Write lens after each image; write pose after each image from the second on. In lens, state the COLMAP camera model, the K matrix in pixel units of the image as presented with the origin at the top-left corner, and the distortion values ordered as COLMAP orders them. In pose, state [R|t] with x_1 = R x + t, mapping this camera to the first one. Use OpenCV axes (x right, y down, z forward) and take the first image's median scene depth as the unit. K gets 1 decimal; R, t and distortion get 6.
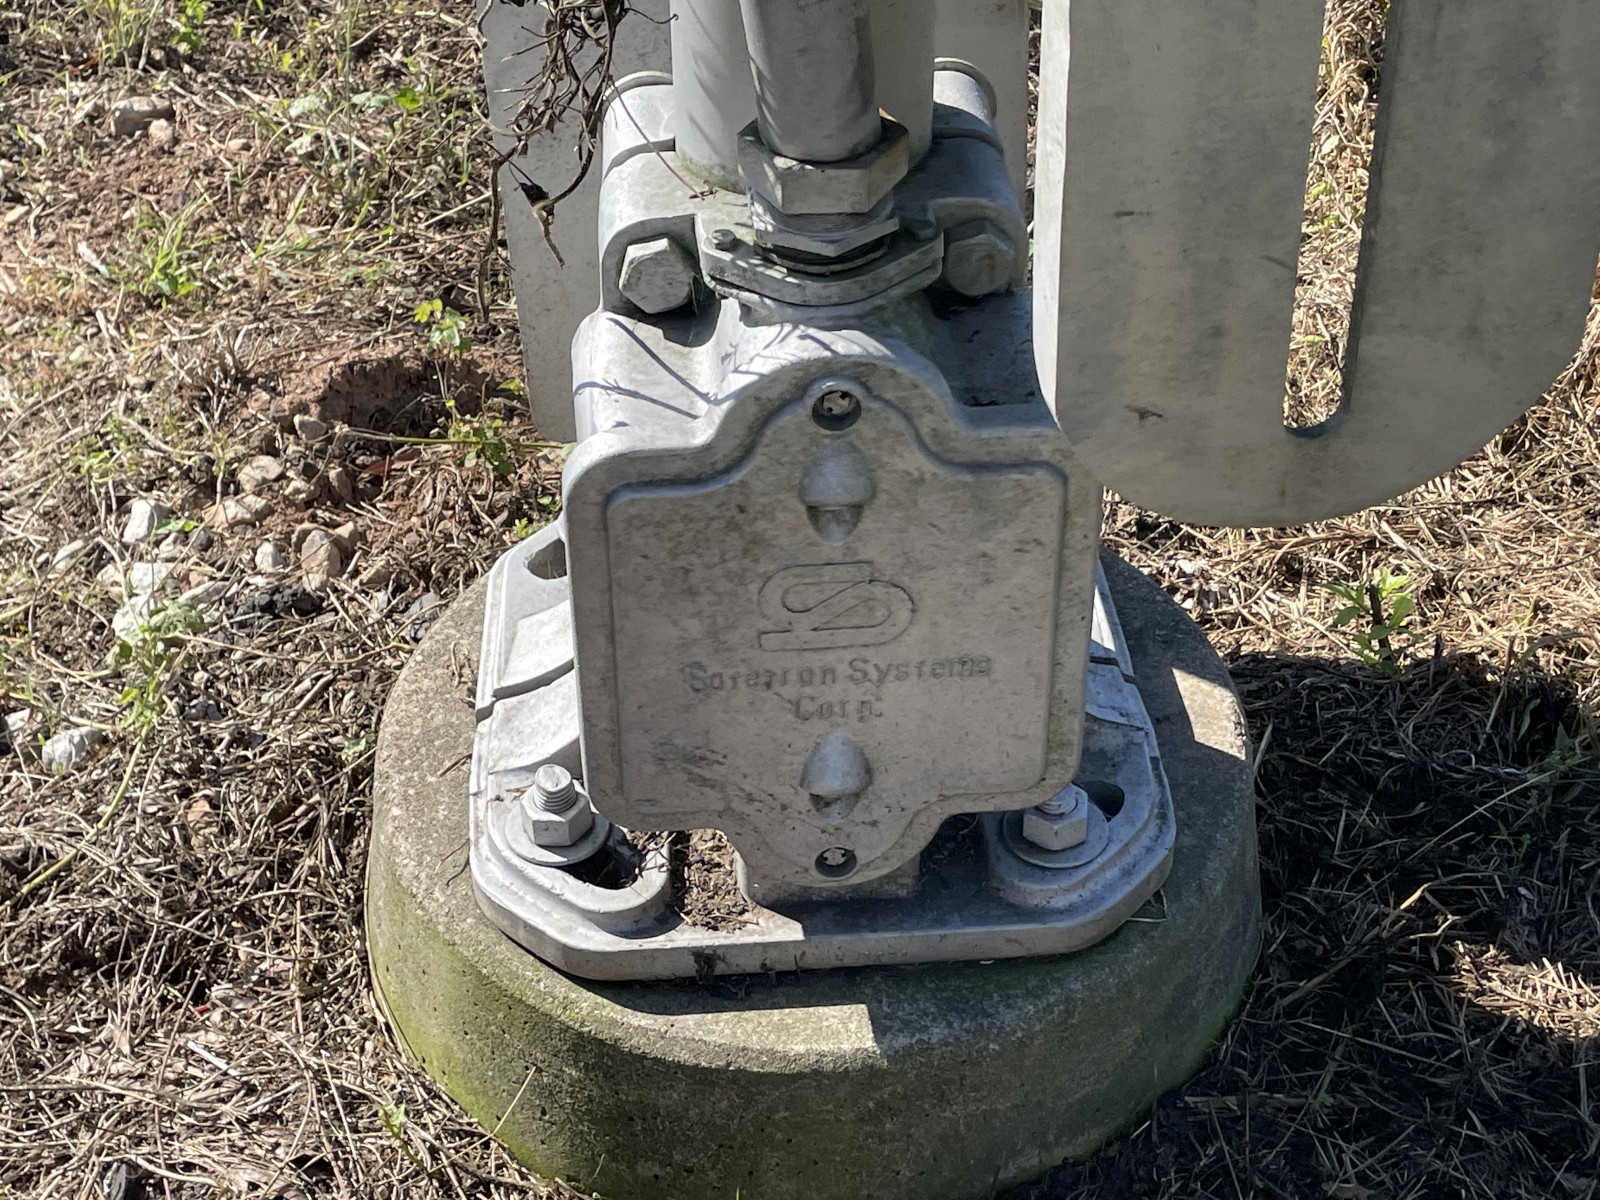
lens RADIAL K [[2578.8, 0, 800.0], [0, 2578.8, 600.0], [0, 0, 1]] dist [0.015369, 0.040438]
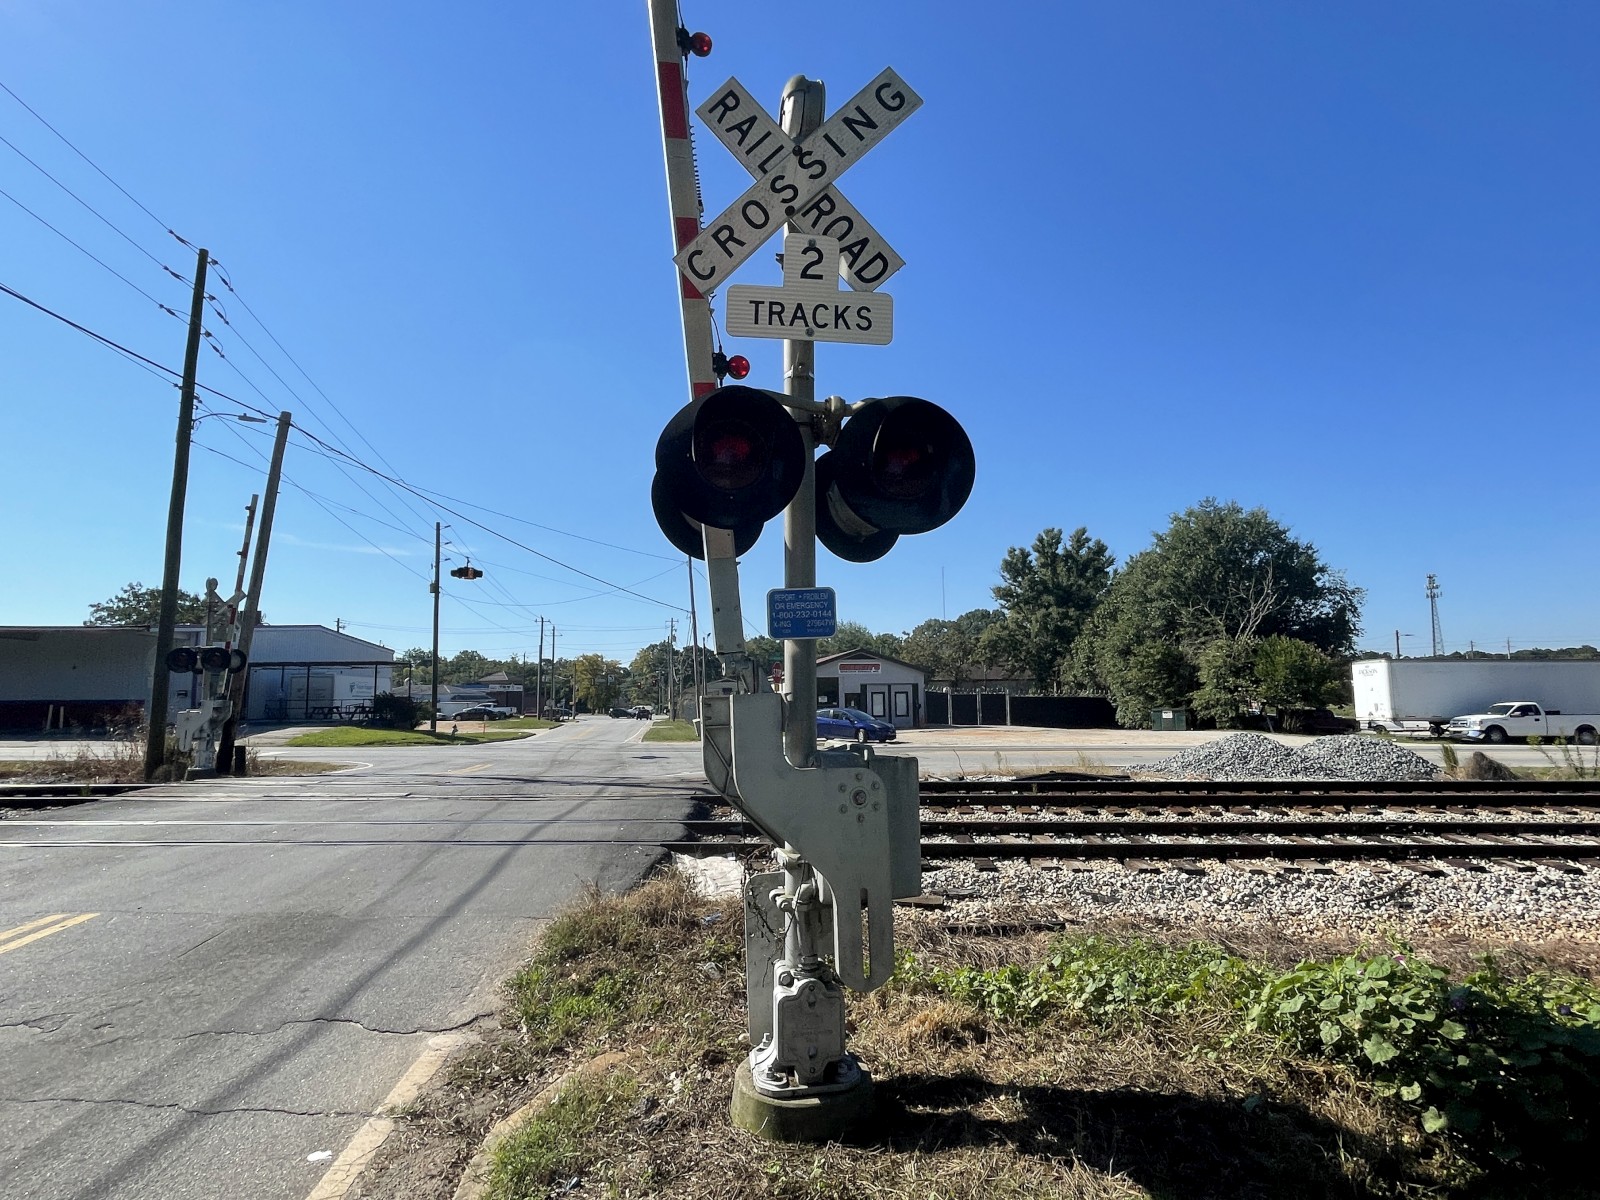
lens RADIAL K [[828.9, 0, 800.0], [0, 828.9, 600.0], [0, 0, 1]] dist [-0.001871, -0.000181]
pose [[0.993376, 0.017670, 0.113545, -0.289458], [0.070893, 0.683415, -0.726580, 0.838670], [-0.090437, 0.729816, 0.677635, -1.419727]]
